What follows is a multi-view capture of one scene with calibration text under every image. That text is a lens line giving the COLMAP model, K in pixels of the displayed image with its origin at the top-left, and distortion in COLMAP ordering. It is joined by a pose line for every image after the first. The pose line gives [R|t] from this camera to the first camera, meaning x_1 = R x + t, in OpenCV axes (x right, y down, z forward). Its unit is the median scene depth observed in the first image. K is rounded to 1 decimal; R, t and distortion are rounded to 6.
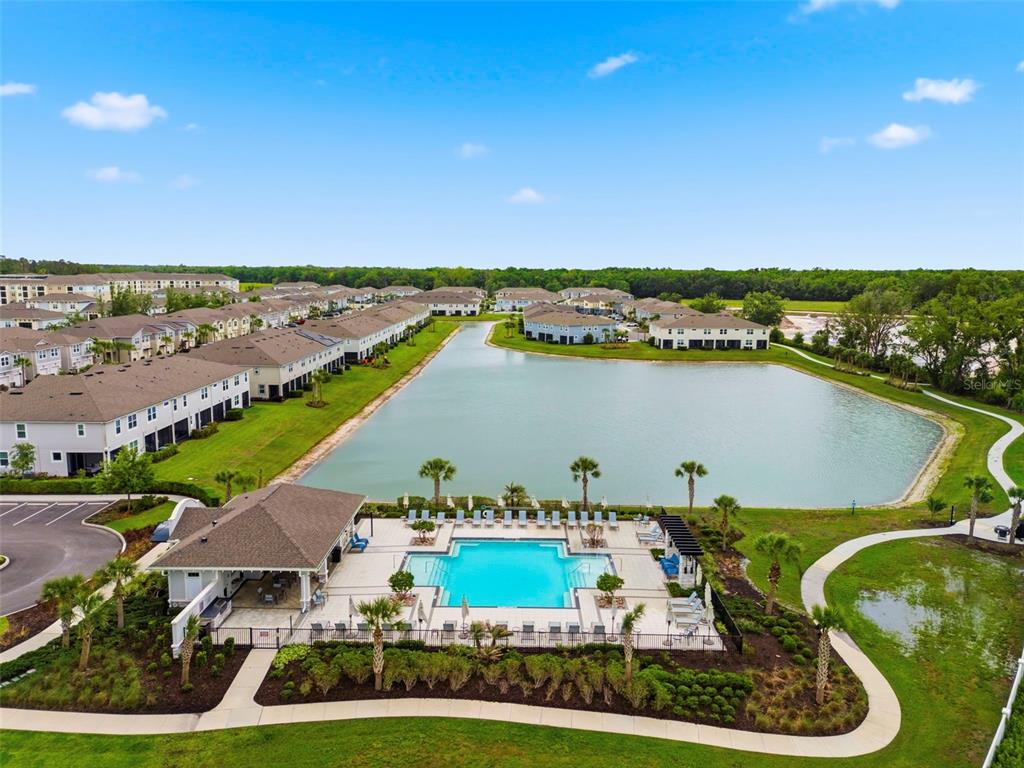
lens RADIAL K [[750.2, 0, 506.6], [0, 750.2, 406.9], [0, 0, 1]] dist [0.078641, -0.095383]
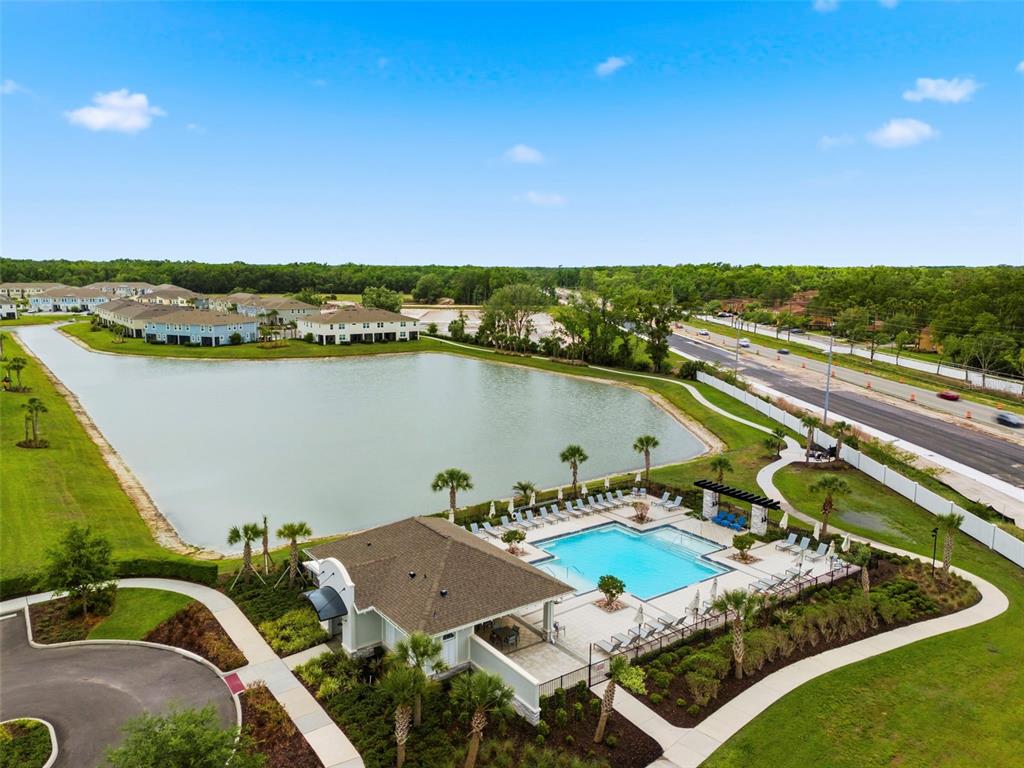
lens RADIAL K [[750.2, 0, 506.6], [0, 750.2, 406.9], [0, 0, 1]] dist [0.078641, -0.095383]
pose [[0.804617, -0.109297, 0.583649, -0.187349], [0.104603, 0.993632, 0.041866, -0.013100], [-0.584508, 0.027365, 0.810926, 0.064237]]
